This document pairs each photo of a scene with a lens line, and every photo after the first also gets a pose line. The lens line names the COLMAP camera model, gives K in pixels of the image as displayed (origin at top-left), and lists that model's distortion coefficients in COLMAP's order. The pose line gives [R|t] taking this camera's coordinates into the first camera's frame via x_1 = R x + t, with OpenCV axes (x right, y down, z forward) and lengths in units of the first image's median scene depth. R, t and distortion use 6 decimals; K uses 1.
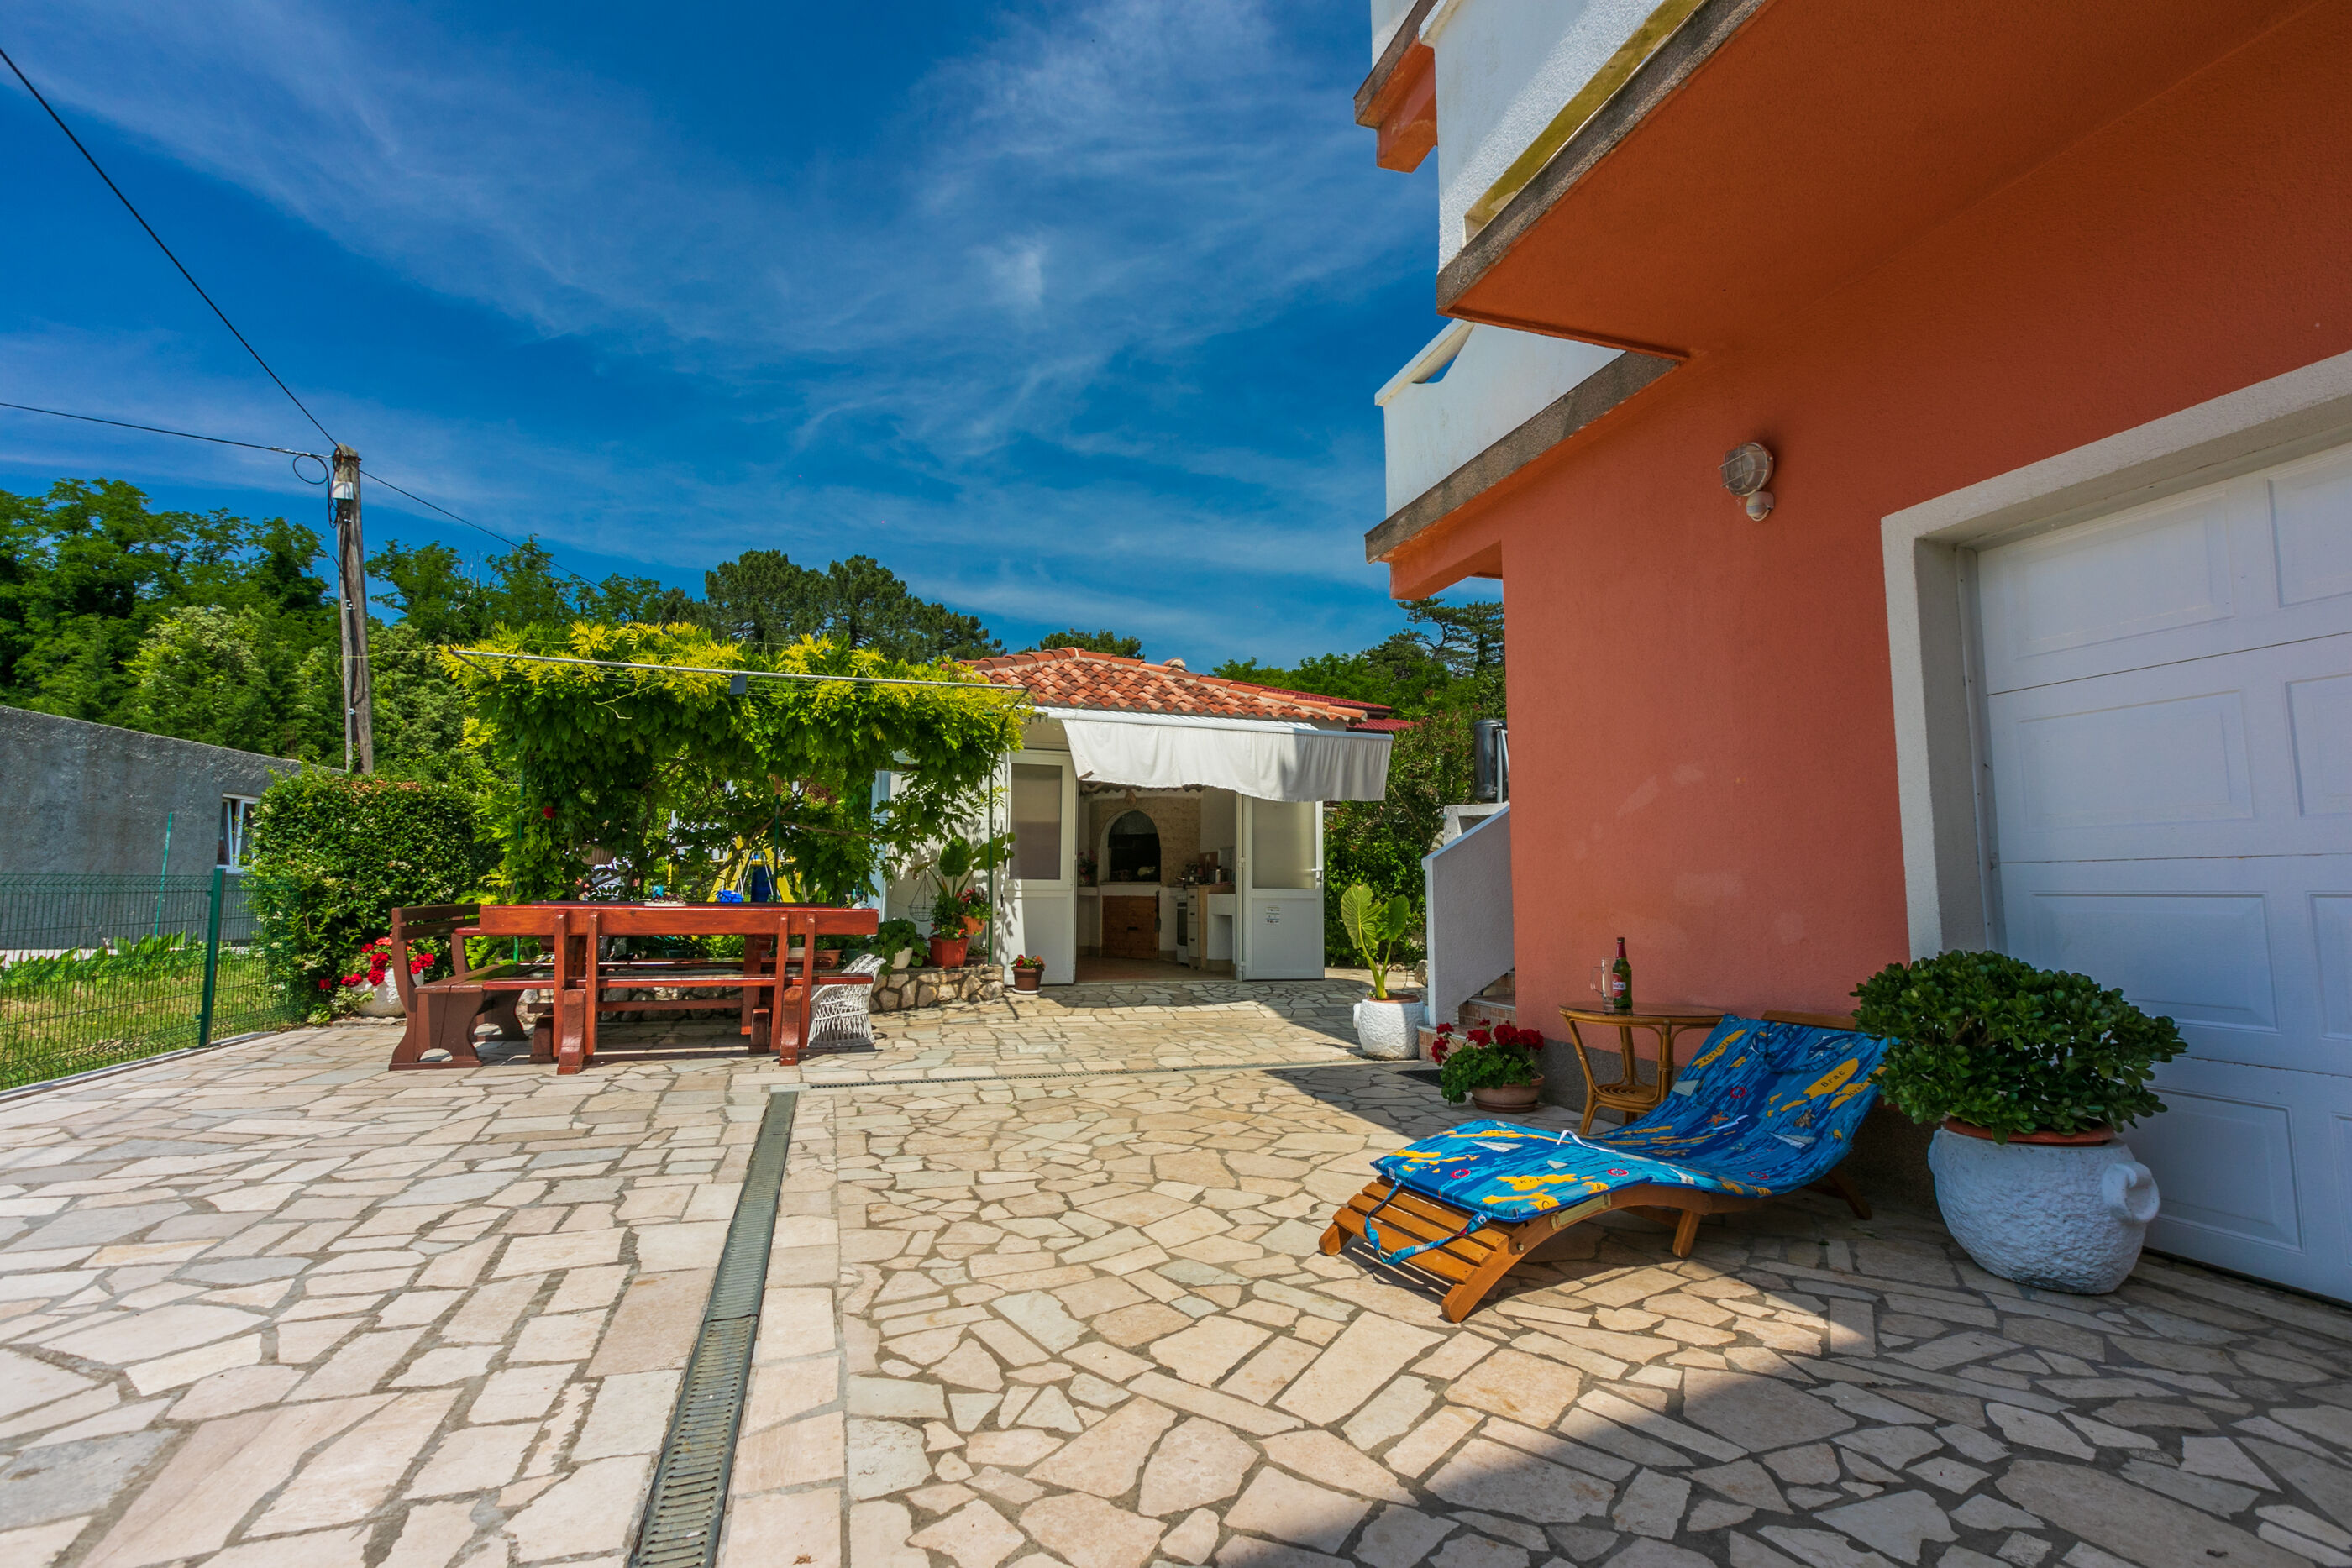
lens RADIAL K [[1063.6, 0, 1184.2], [0, 1063.6, 774.8], [0, 0, 1]] dist [0.000726, 0.001692]
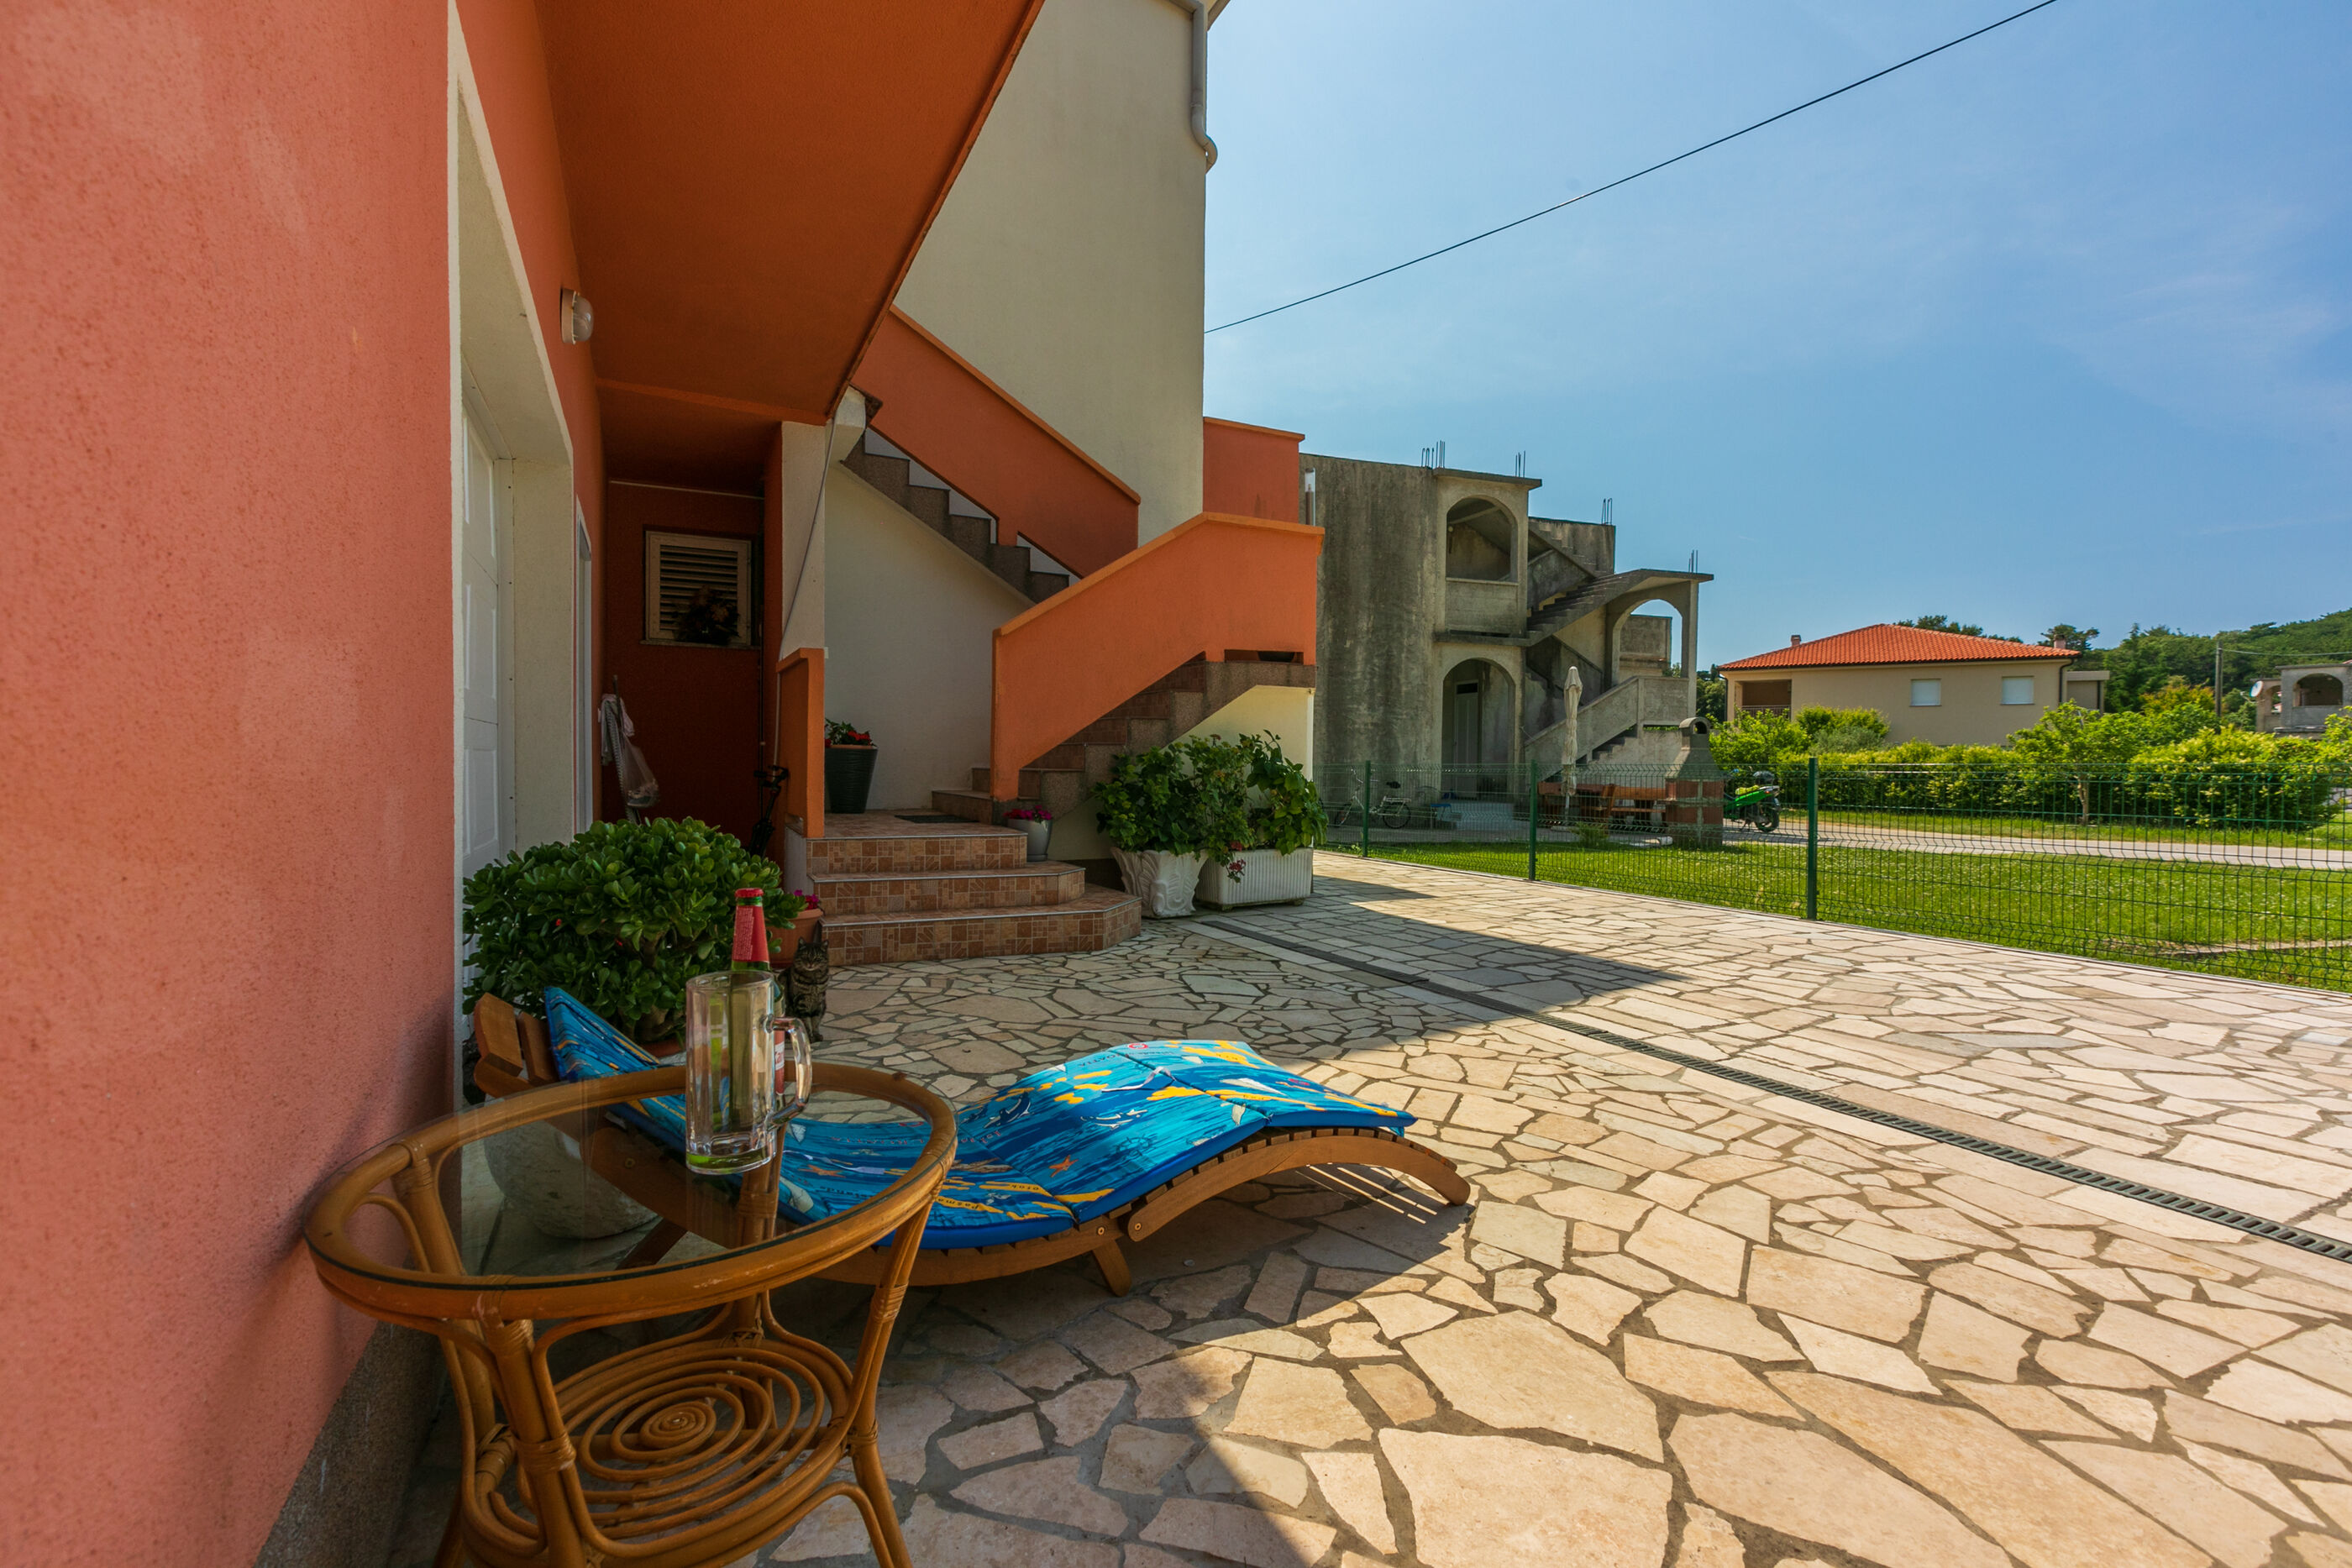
lens RADIAL K [[1063.6, 0, 1172.7], [0, 1063.6, 773.9], [0, 0, 1]] dist [0.000726, 0.001692]
pose [[-0.990190, -0.014252, -0.139000, 0.223756], [-0.000126, 0.994876, -0.101107, 0.098529], [0.139728, -0.100097, -0.985117, 0.859202]]
